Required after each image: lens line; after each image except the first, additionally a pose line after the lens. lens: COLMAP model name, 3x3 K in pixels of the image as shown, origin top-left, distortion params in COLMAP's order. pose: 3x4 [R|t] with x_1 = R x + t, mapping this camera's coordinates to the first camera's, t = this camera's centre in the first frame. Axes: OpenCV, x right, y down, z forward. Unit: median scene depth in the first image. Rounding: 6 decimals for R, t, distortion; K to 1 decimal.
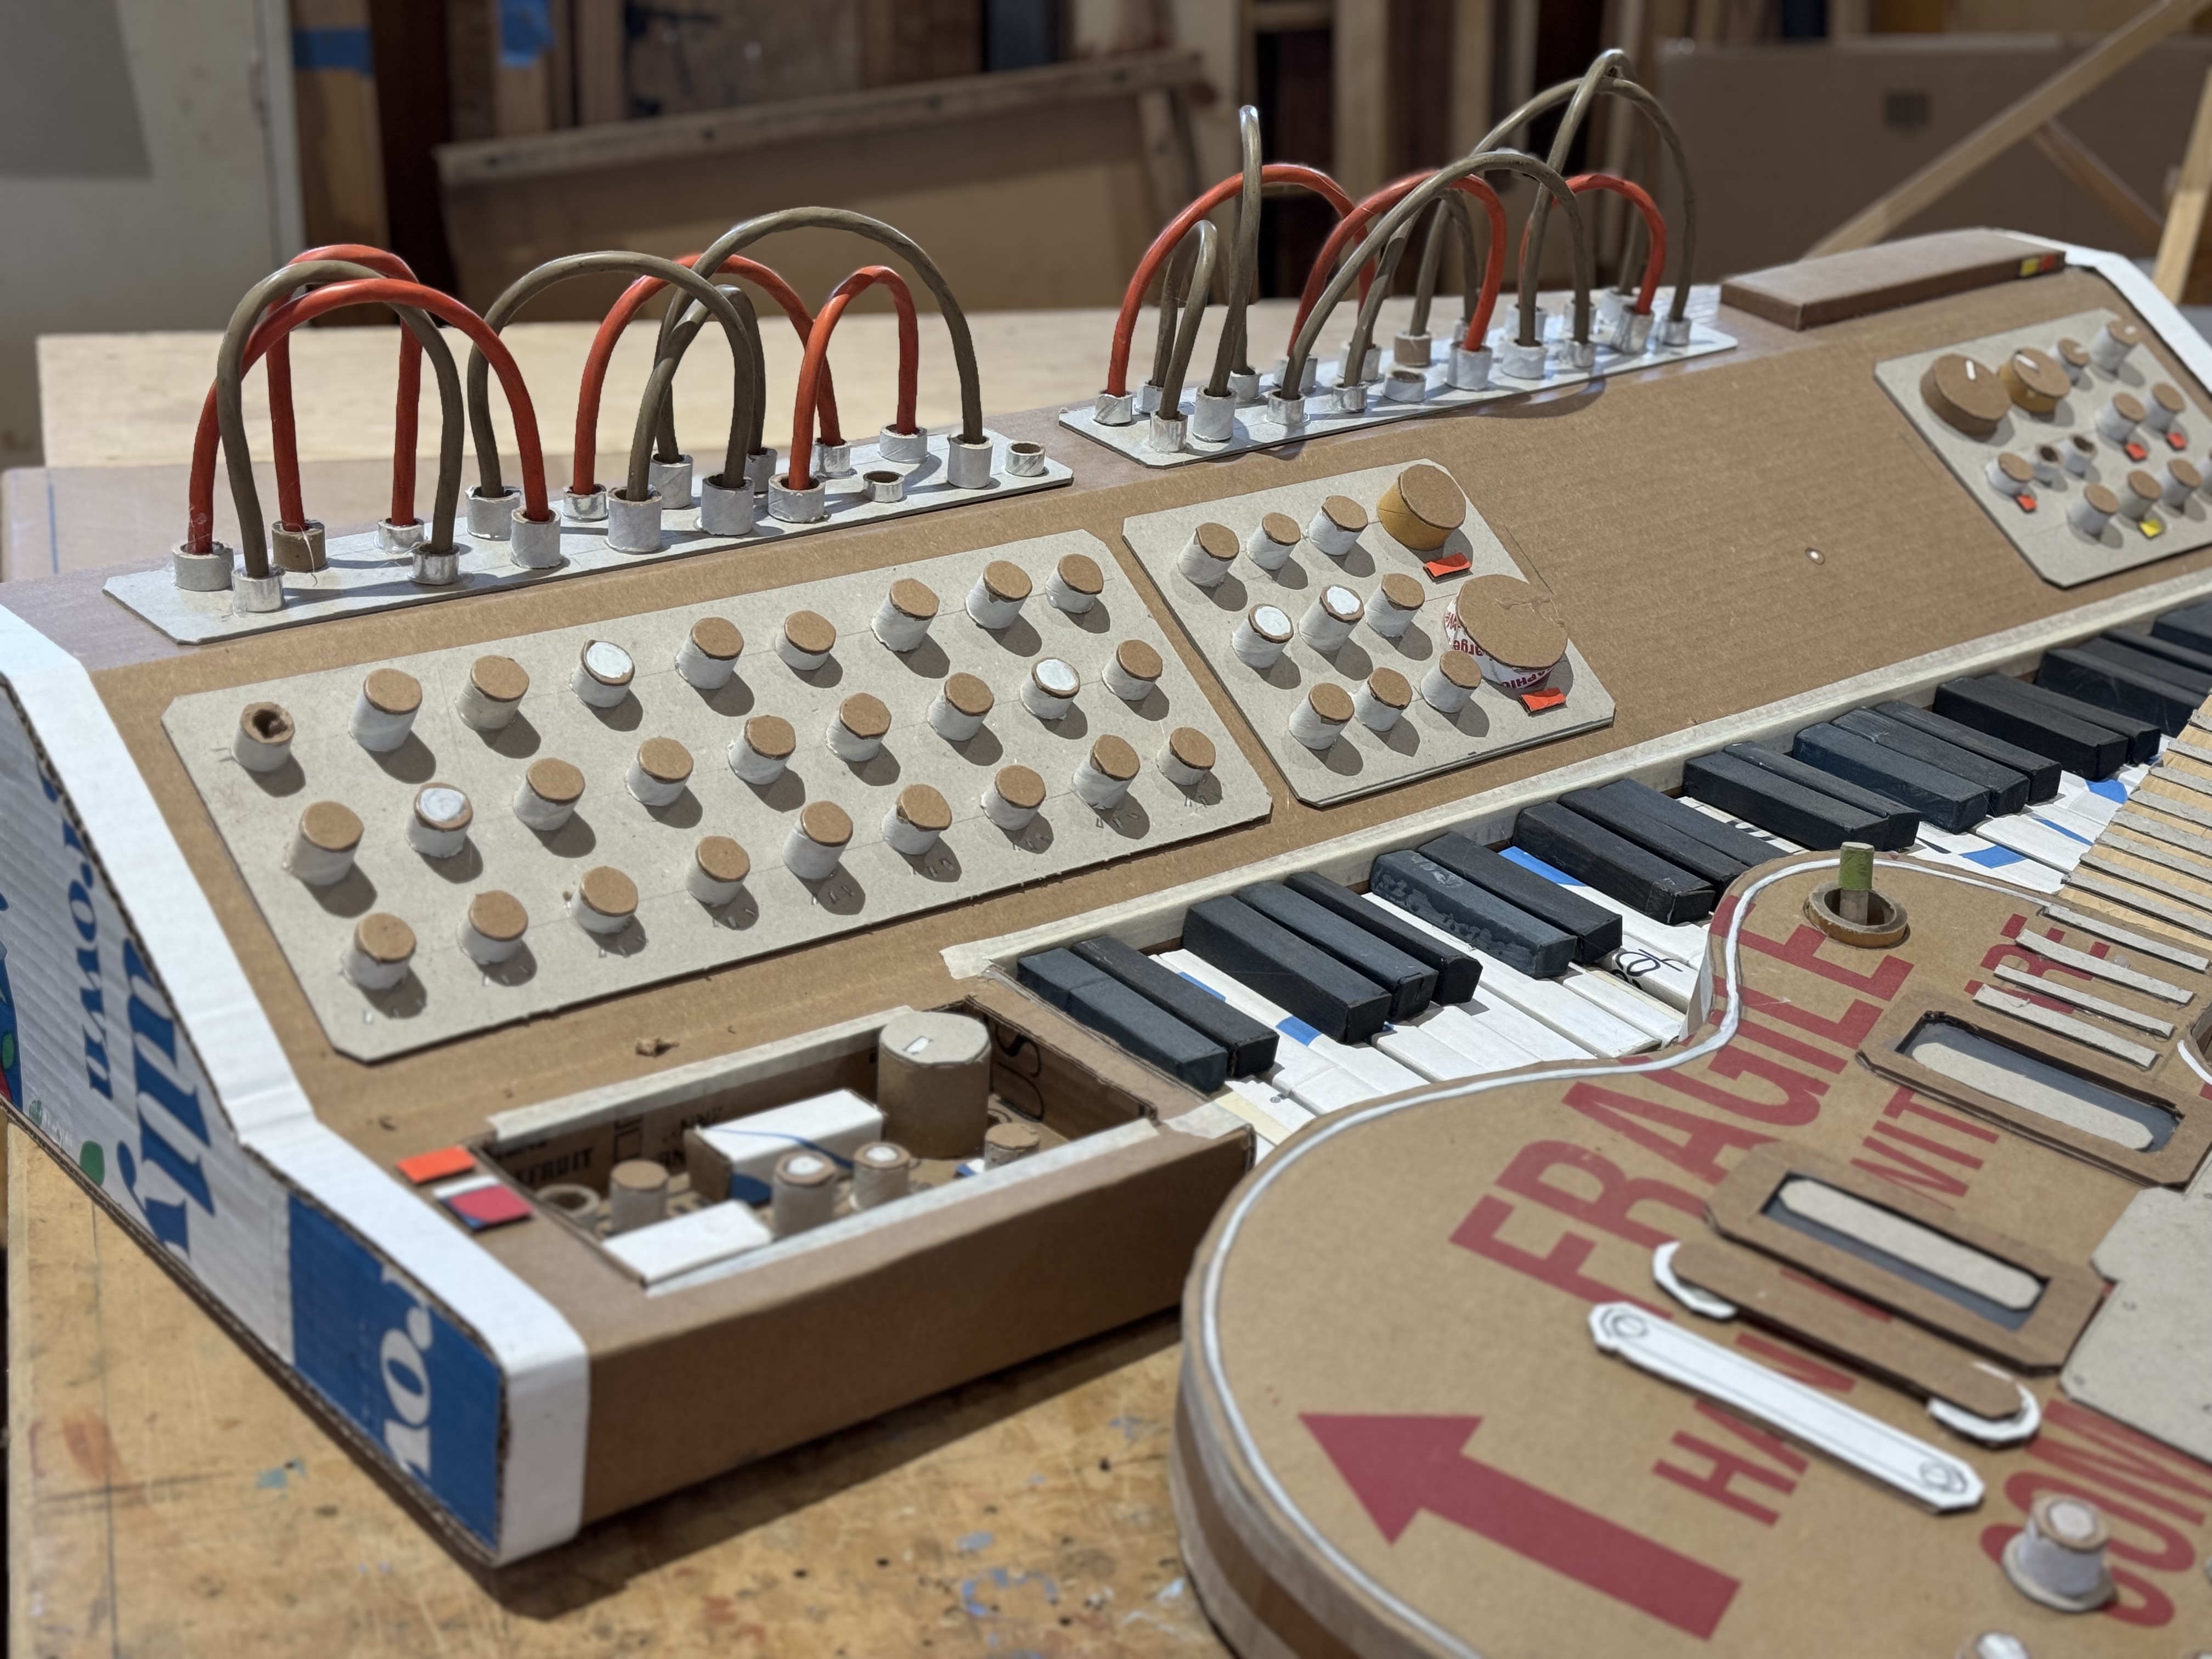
lens RADIAL K [[3119.3, 0, 1111.7], [0, 3119.3, 834.1], [0, 0, 1]] dist [0.101796, 0.000000]
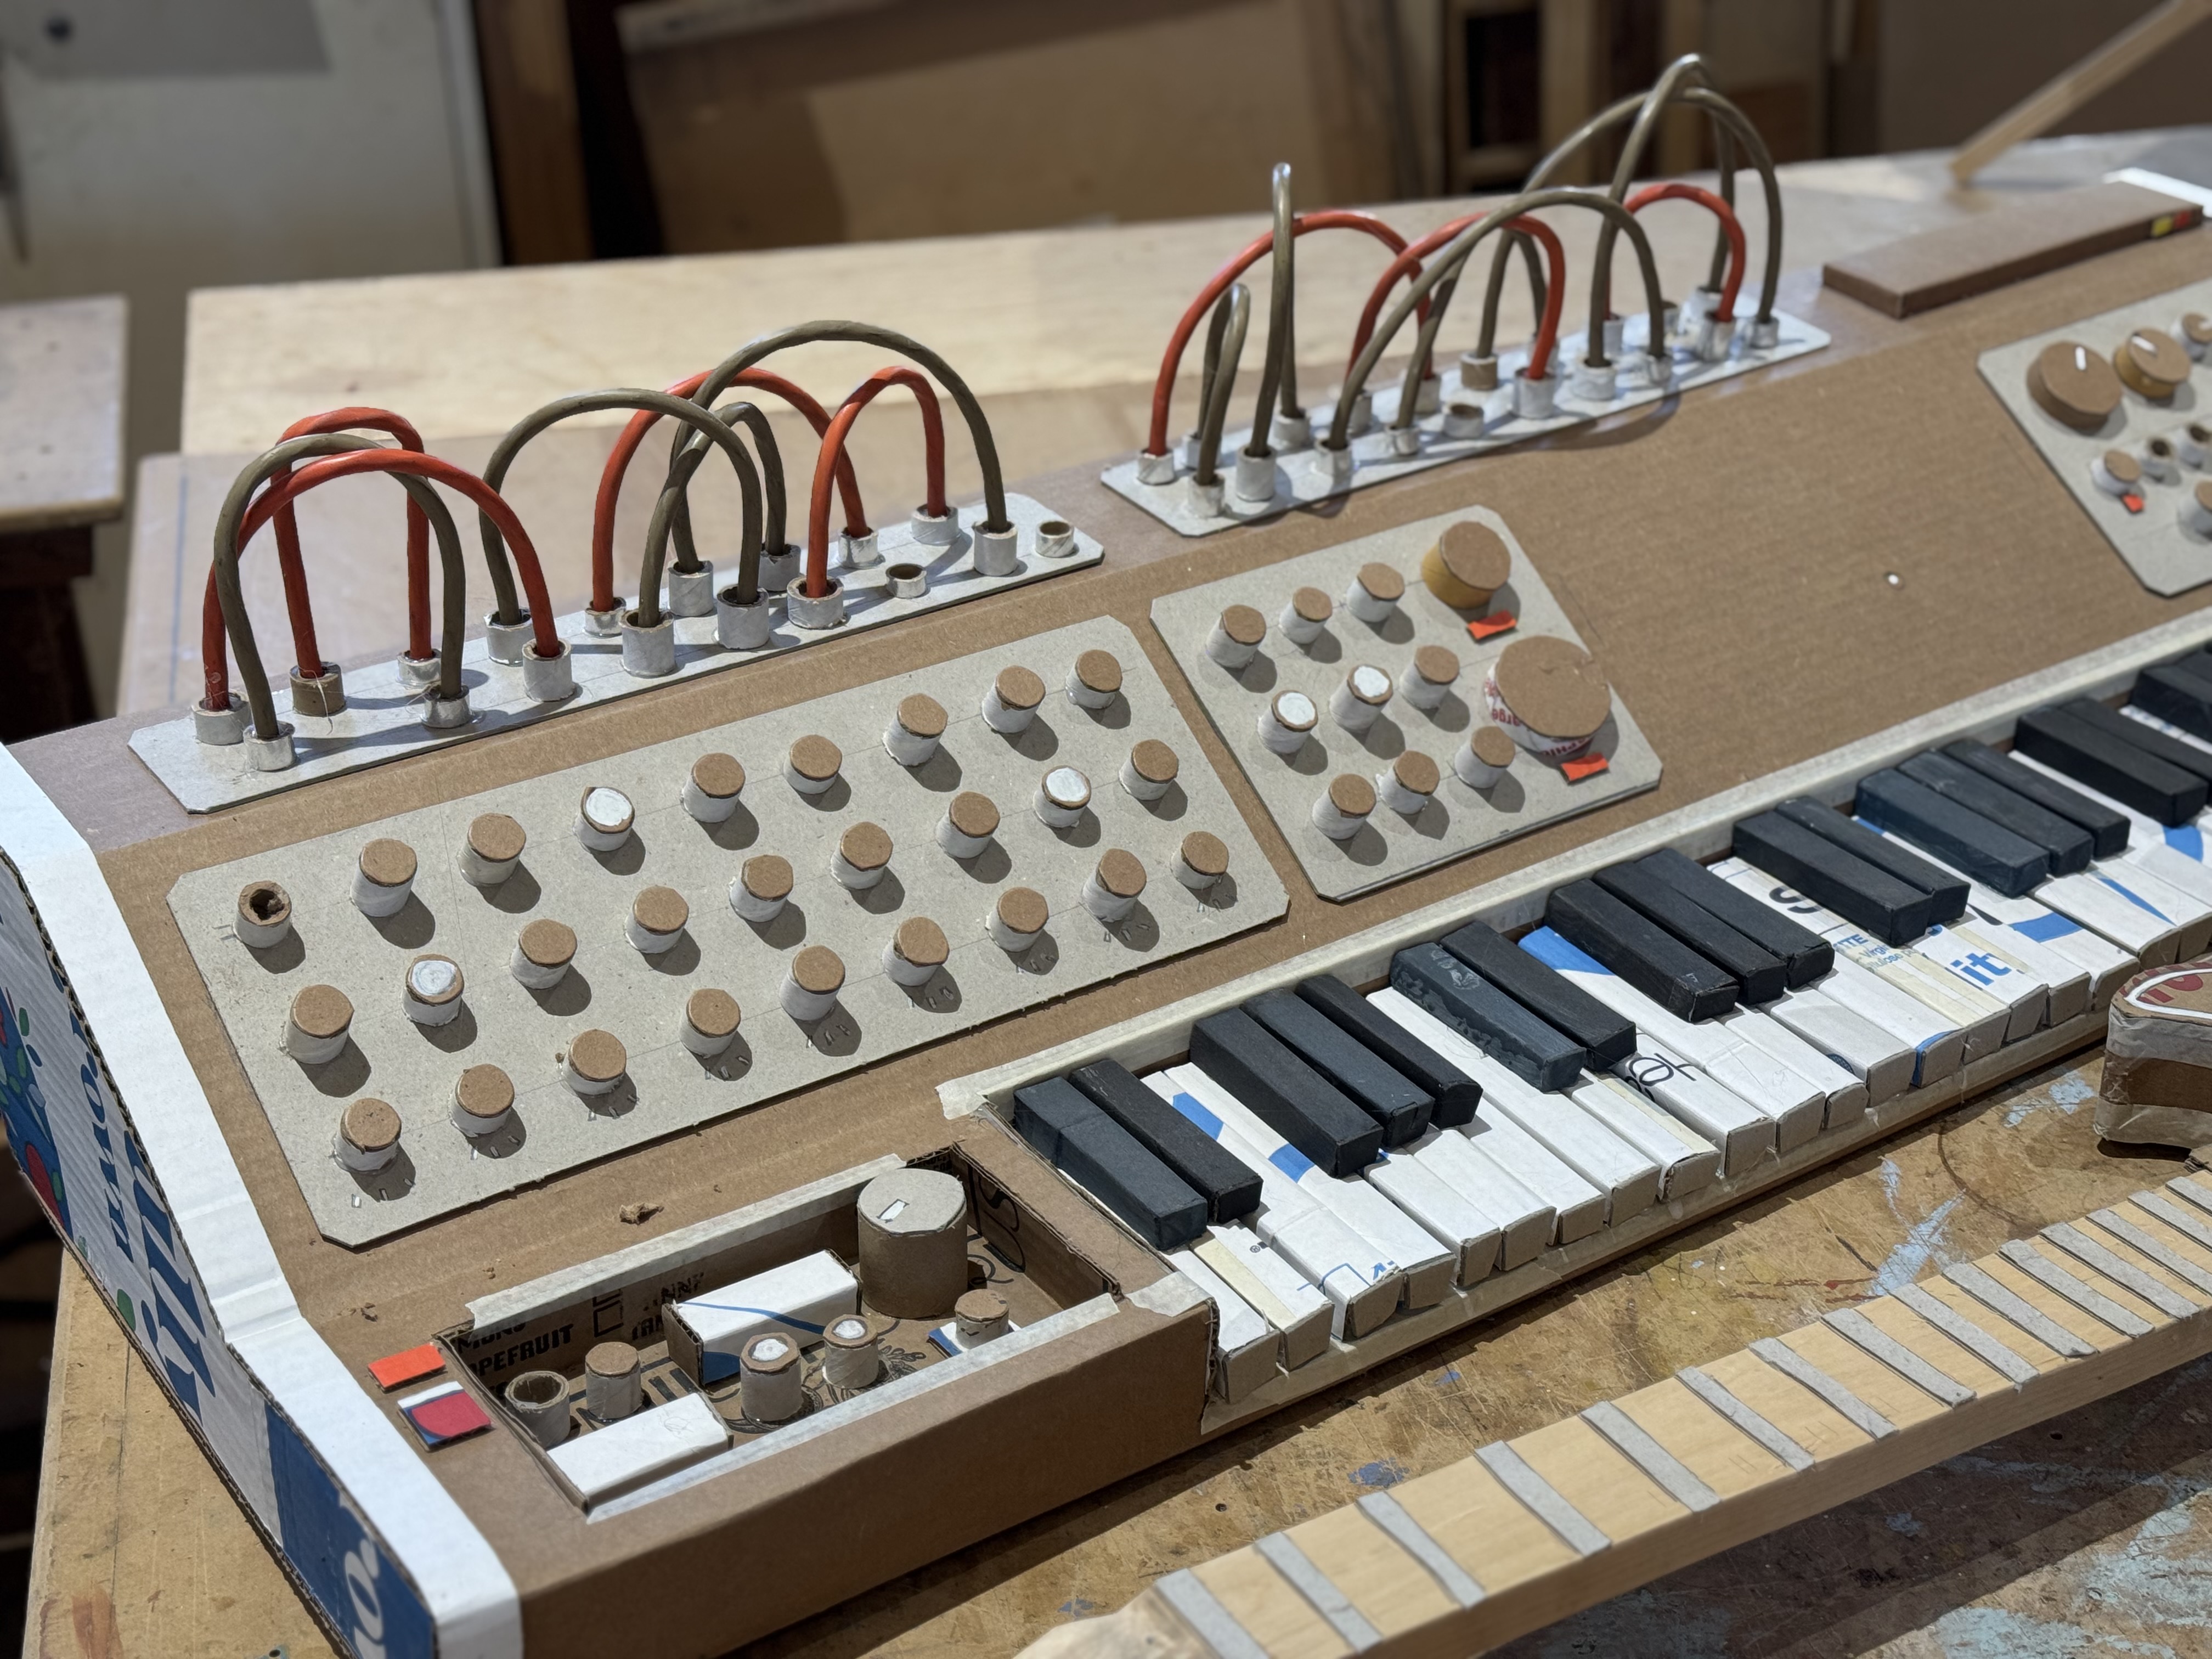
lens RADIAL K [[3119.3, 0, 1095.4], [0, 3119.3, 830.1], [0, 0, 1]] dist [0.101796, 0.000000]
pose [[0.995019, -0.005021, -0.099555, 0.093709], [0.014091, 0.995786, 0.090615, -0.130570], [0.098680, -0.091566, 0.990898, 0.002377]]
